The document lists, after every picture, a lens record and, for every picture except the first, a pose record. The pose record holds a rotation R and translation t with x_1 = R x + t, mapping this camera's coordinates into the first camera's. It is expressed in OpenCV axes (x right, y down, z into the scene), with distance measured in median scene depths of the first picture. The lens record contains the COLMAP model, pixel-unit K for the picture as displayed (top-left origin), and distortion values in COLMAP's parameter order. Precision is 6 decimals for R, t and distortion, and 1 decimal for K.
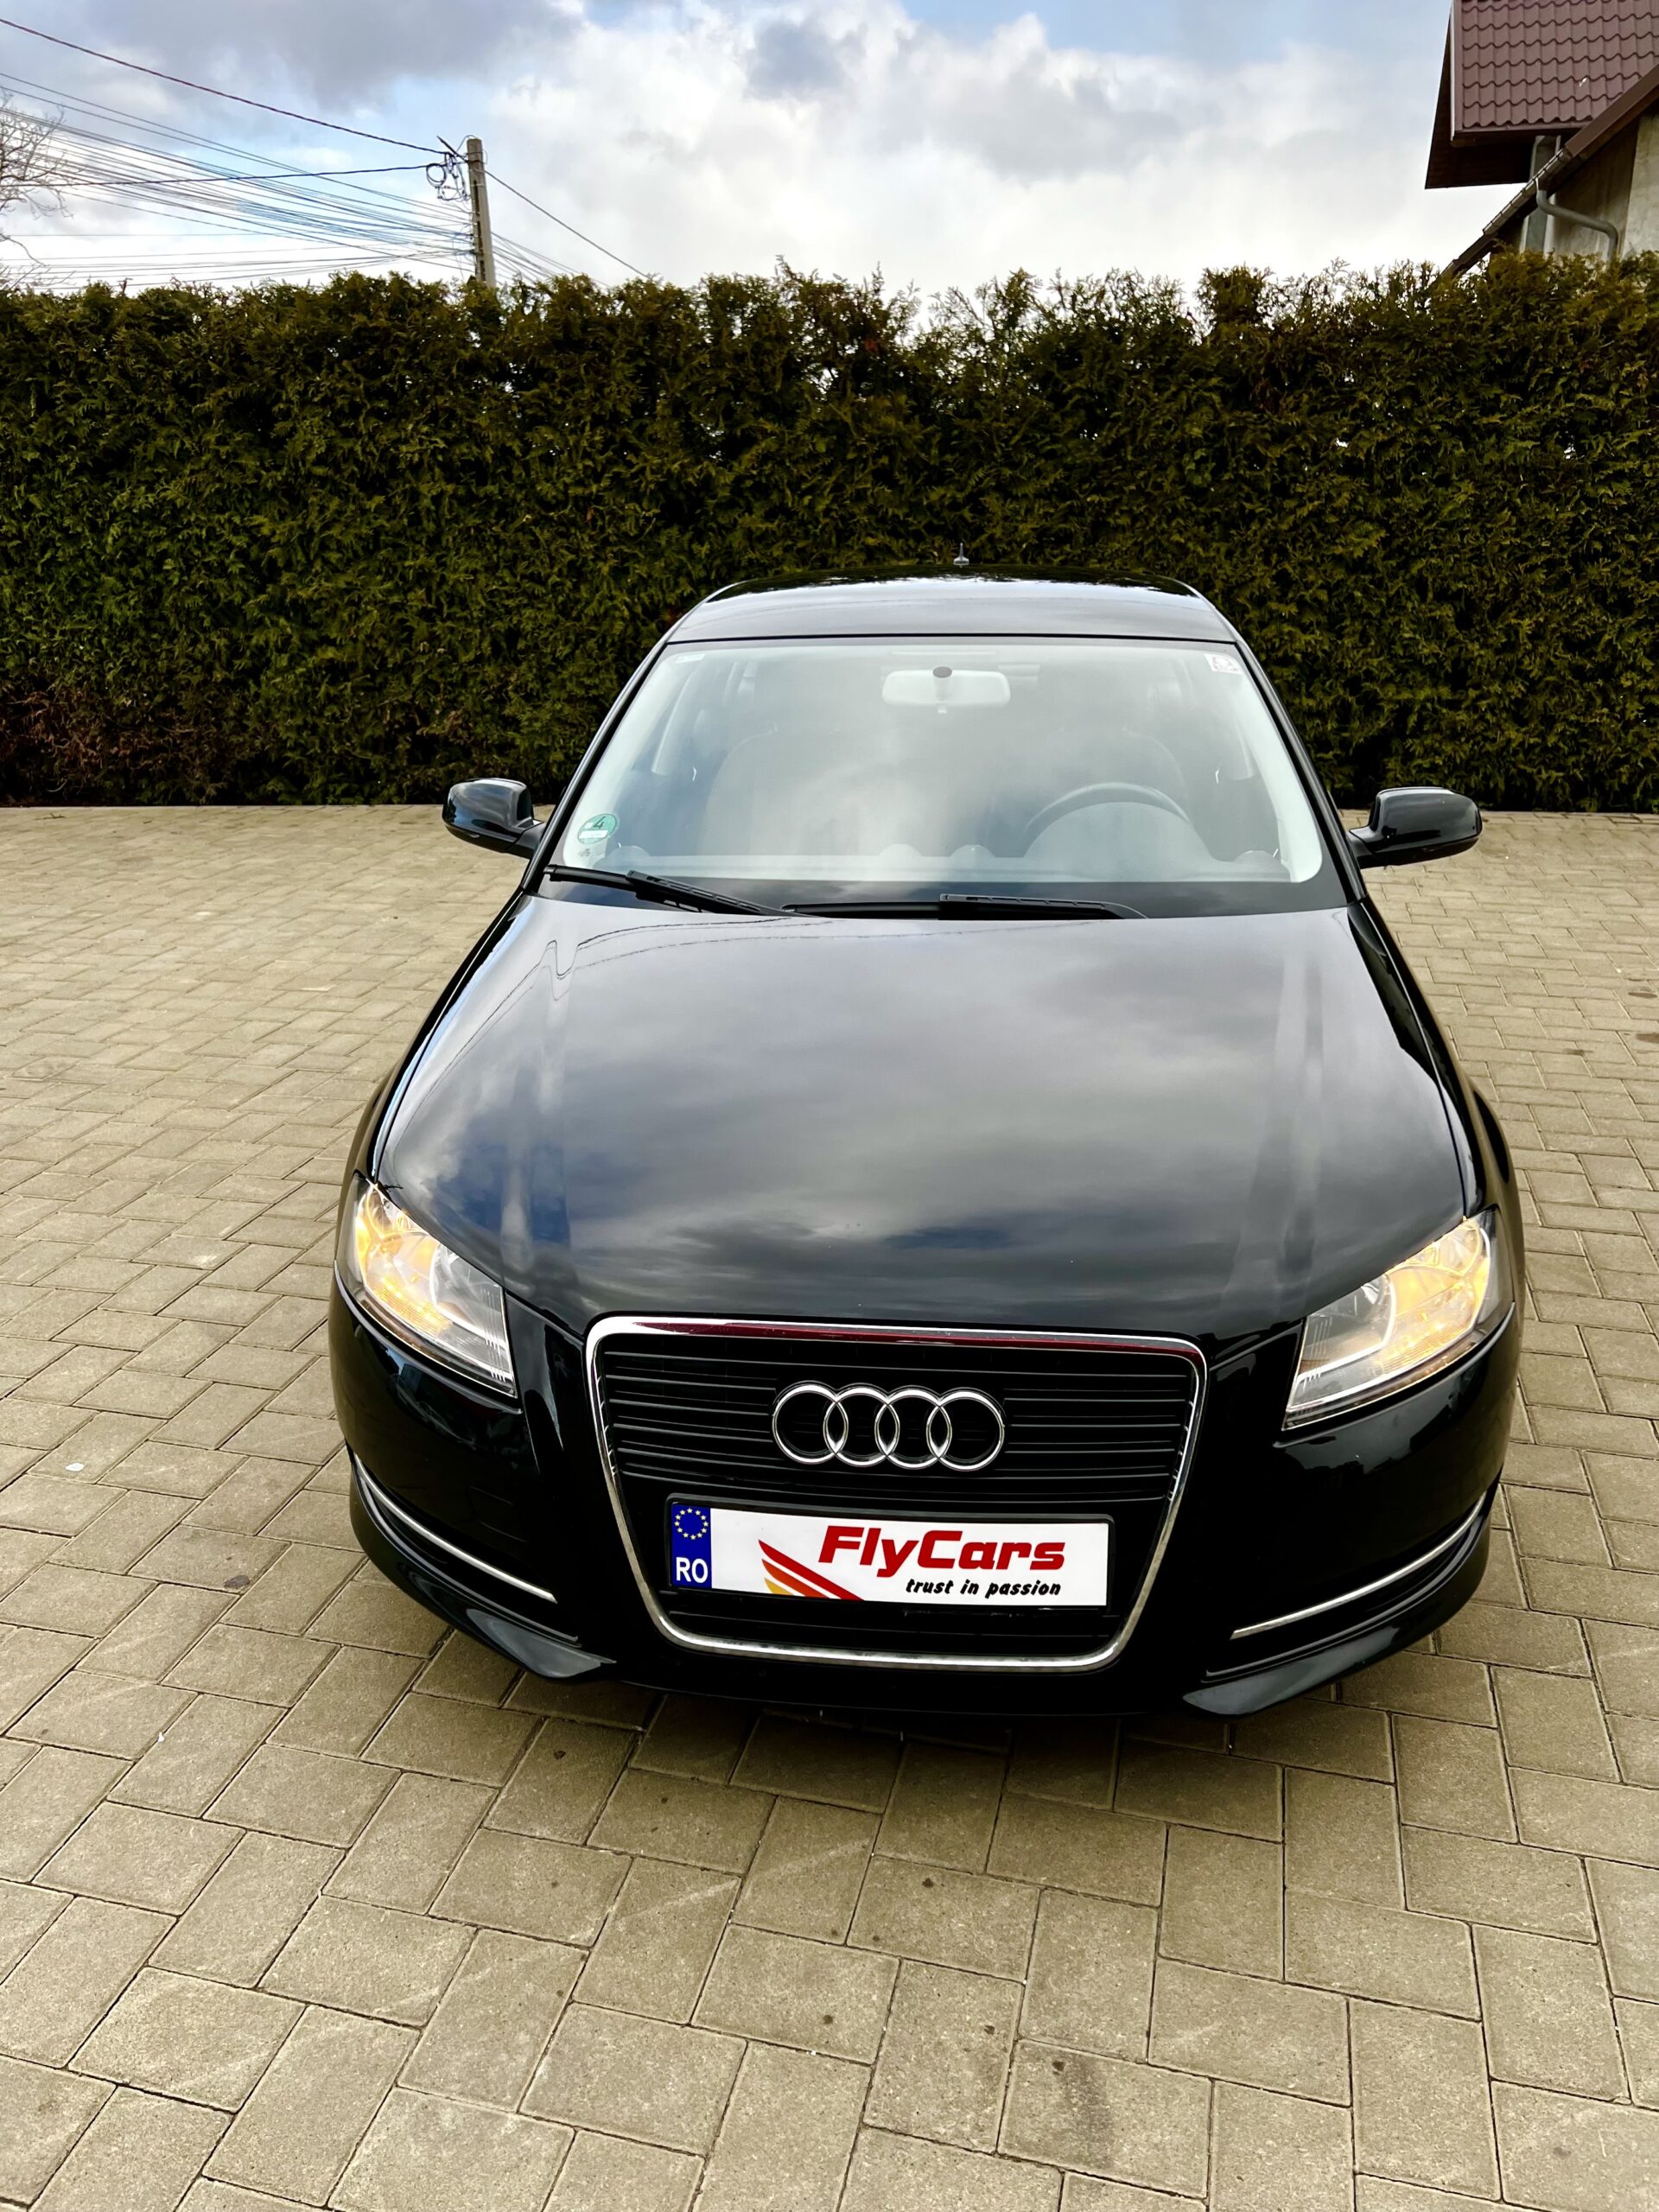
lens RADIAL K [[1639.1, 0, 844.8], [0, 1639.1, 1115.2], [0, 0, 1]] dist [0.048914, -0.050132]
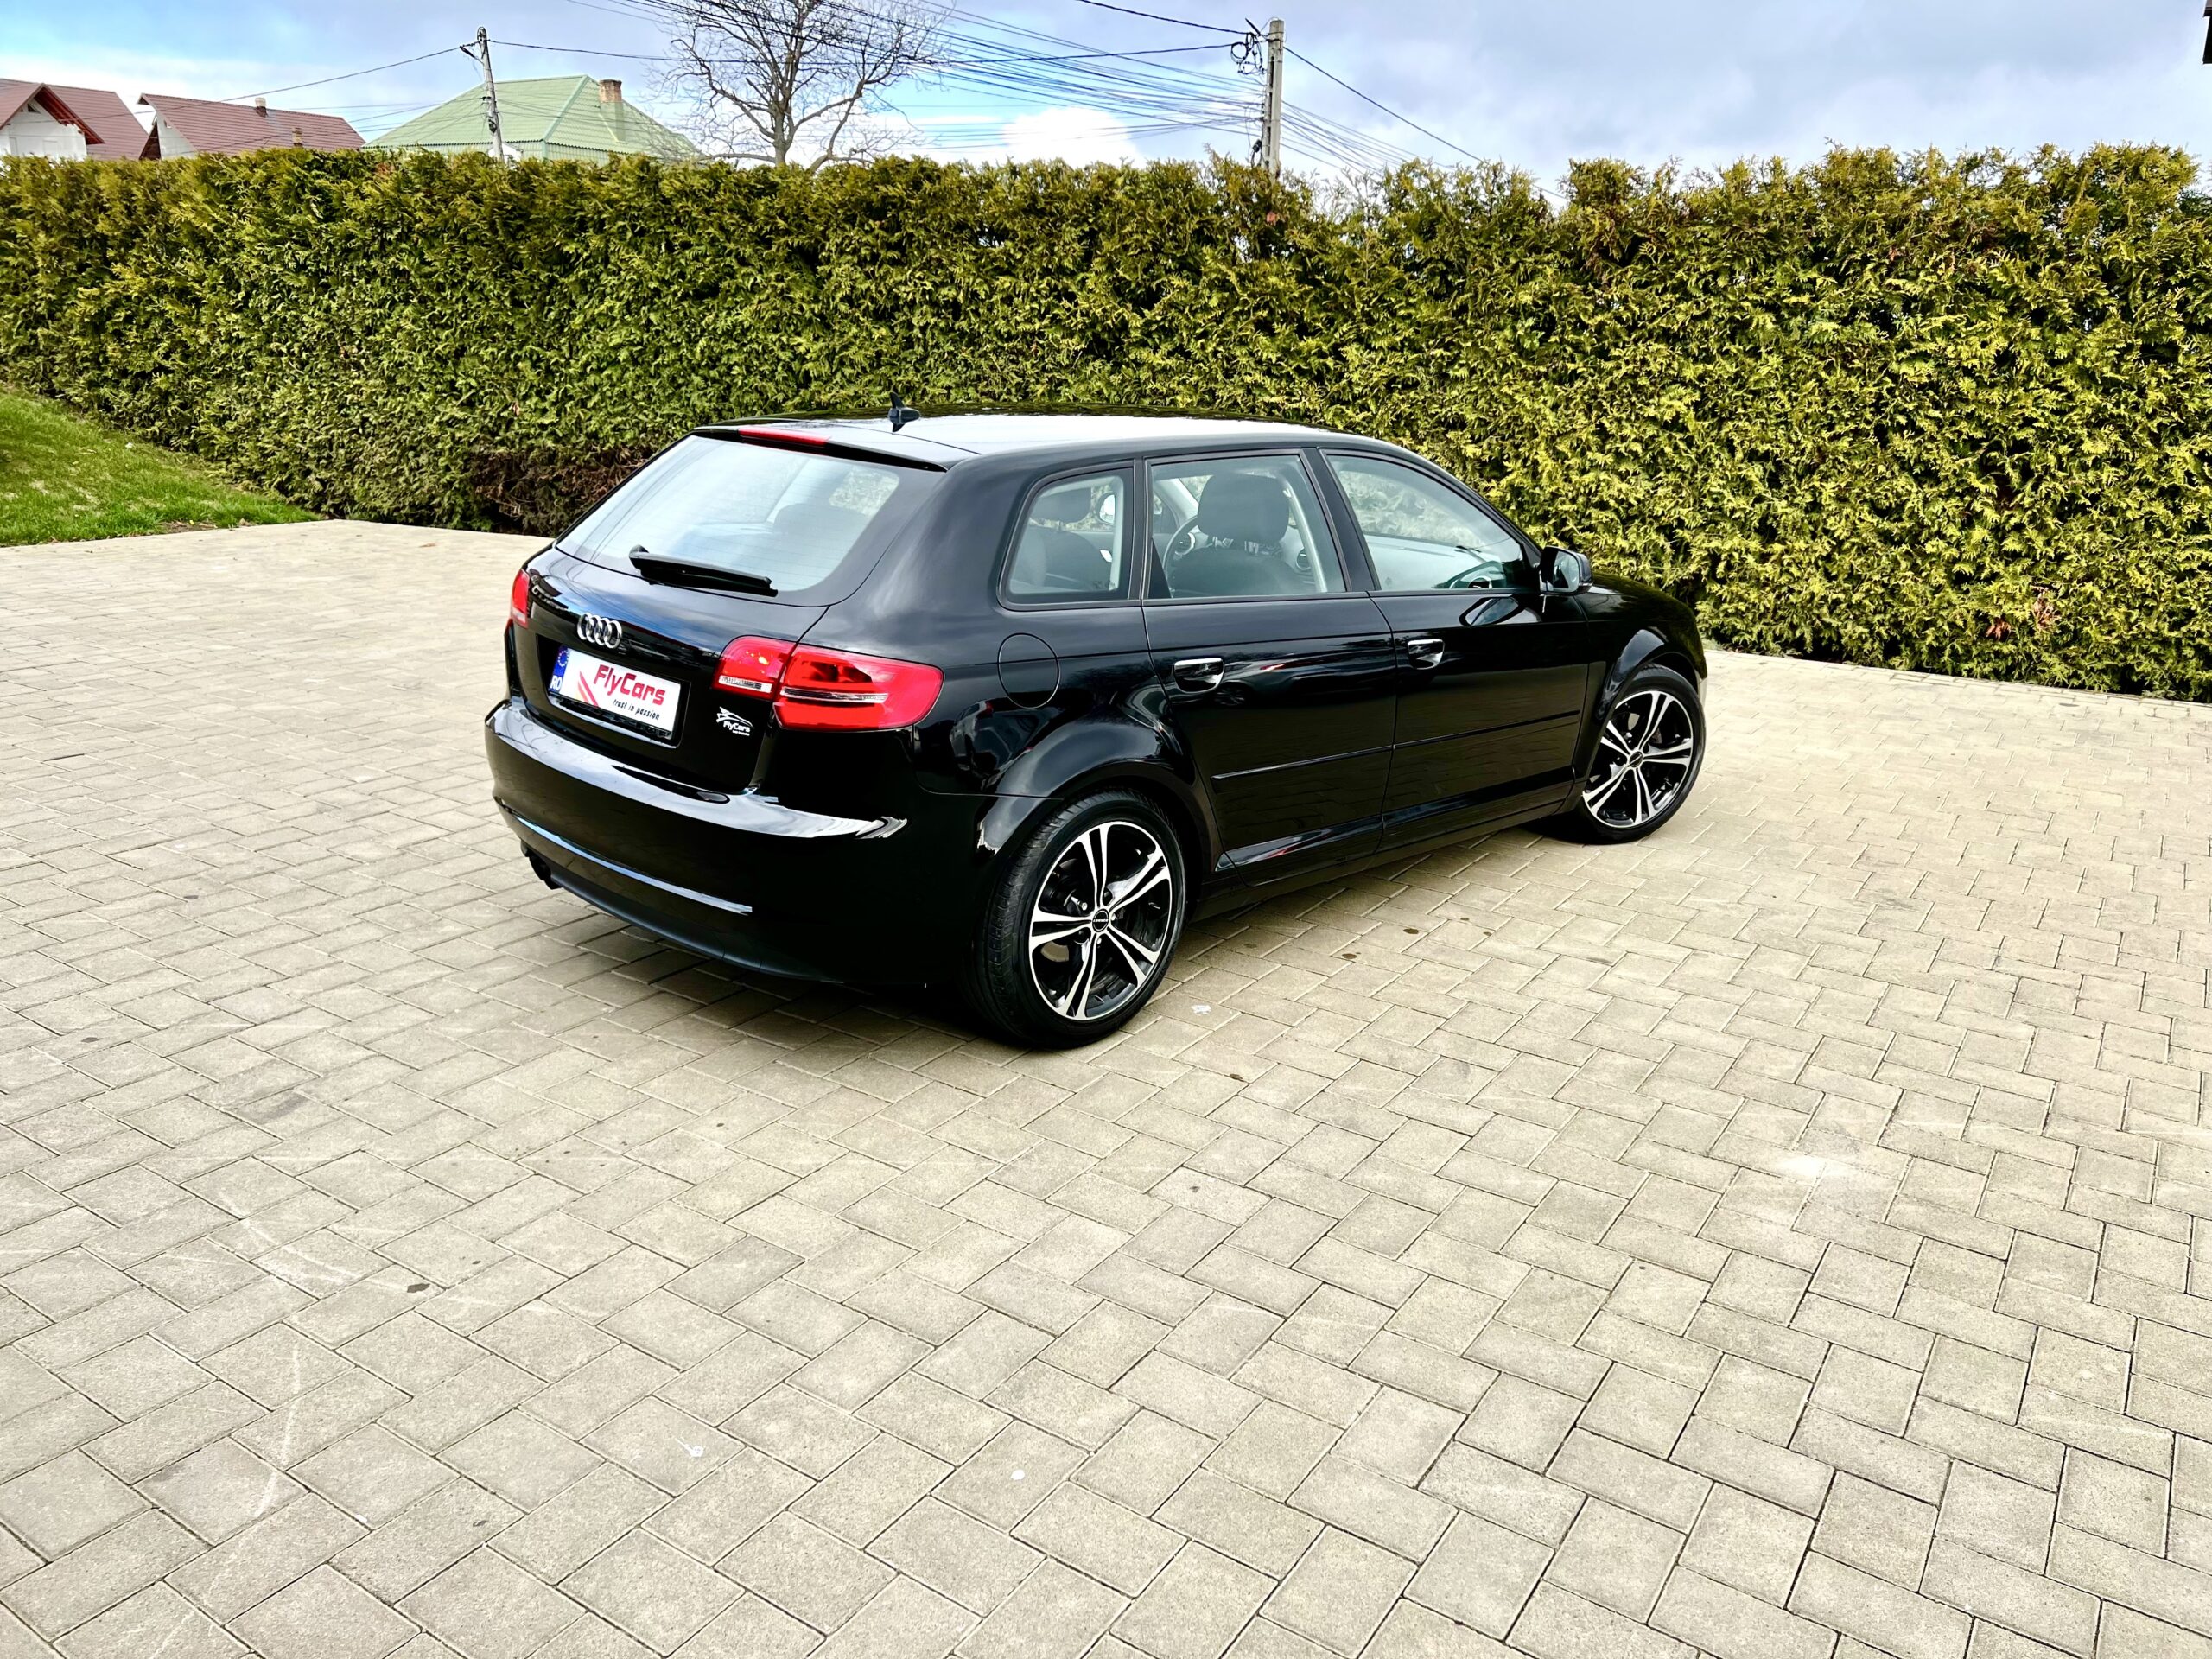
lens RADIAL K [[1638.9, 0, 1106.0], [0, 1638.9, 829.5], [0, 0, 1]] dist [0.045153, -0.045541]
pose [[0.943234, 0.135446, -0.303254, 0.320393], [-0.156414, 0.986627, -0.045837, 0.040412], [0.292991, 0.090668, 0.951807, -0.122564]]
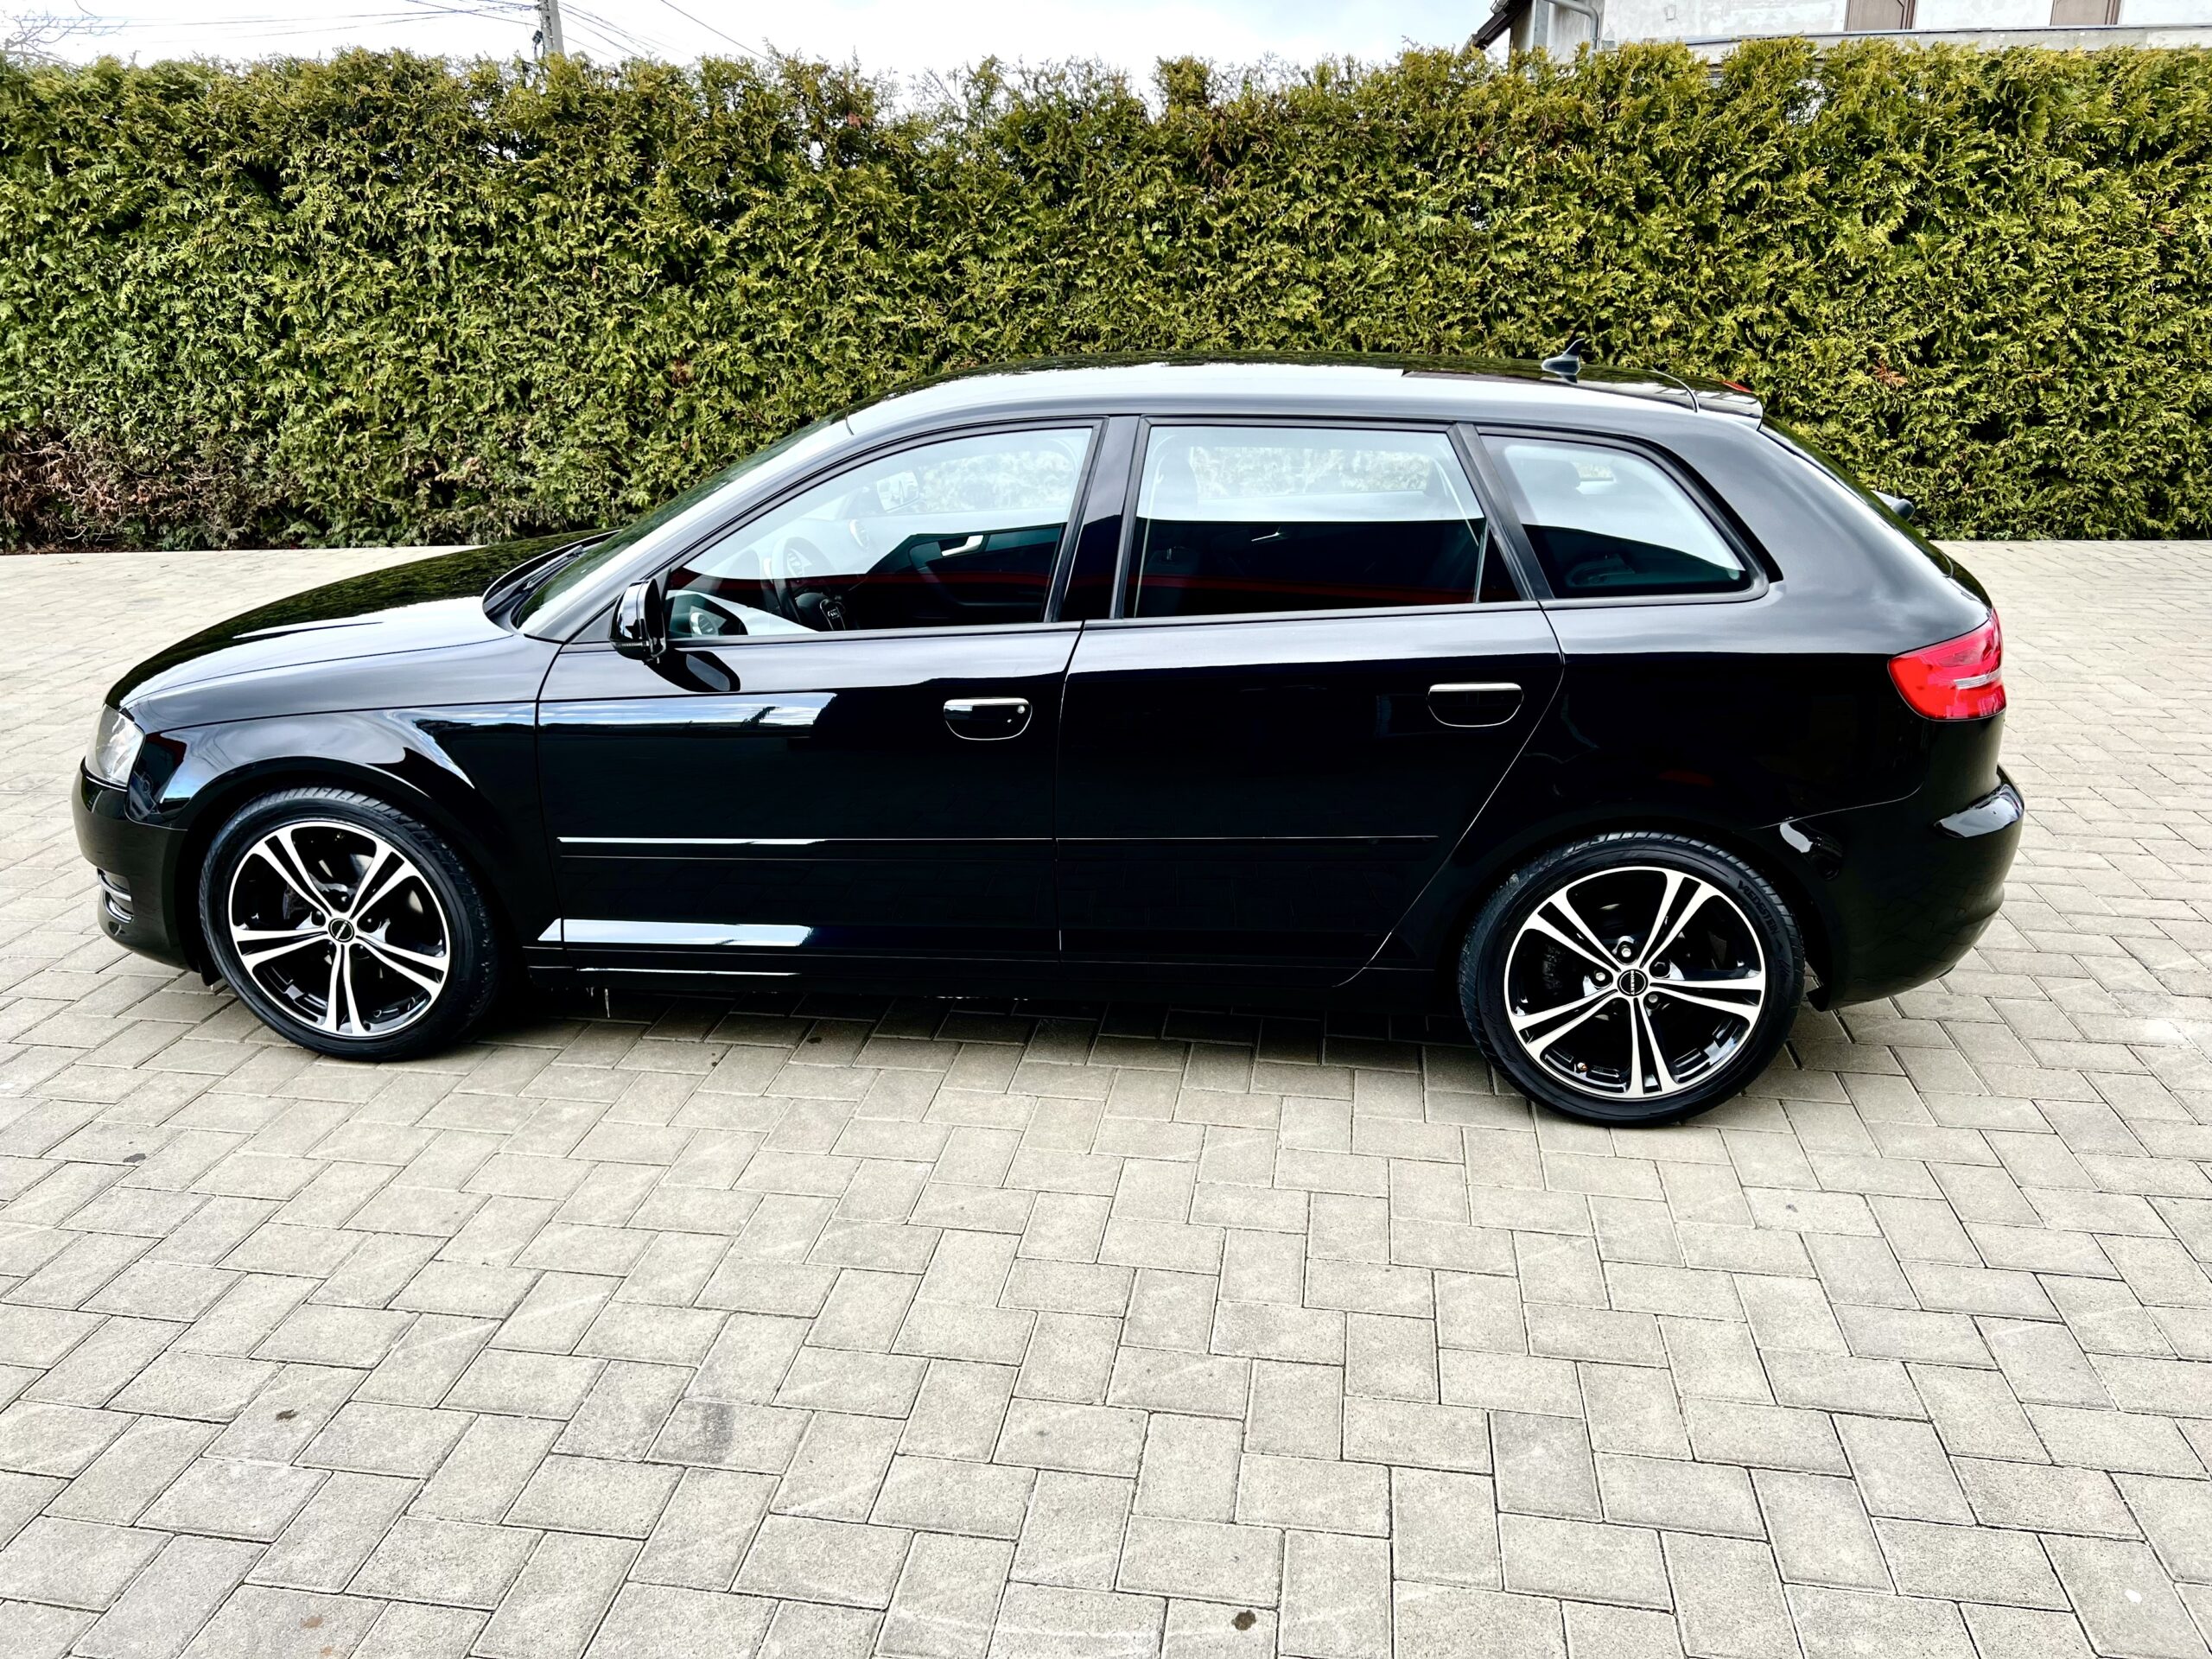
lens RADIAL K [[1639.1, 0, 1109.0], [0, 1639.1, 817.7], [0, 0, 1]] dist [0.048914, -0.050132]
pose [[0.995558, -0.028449, 0.089745, 0.071781], [0.030766, 0.999225, -0.024542, 0.024419], [-0.088977, 0.027194, 0.995662, -0.085536]]
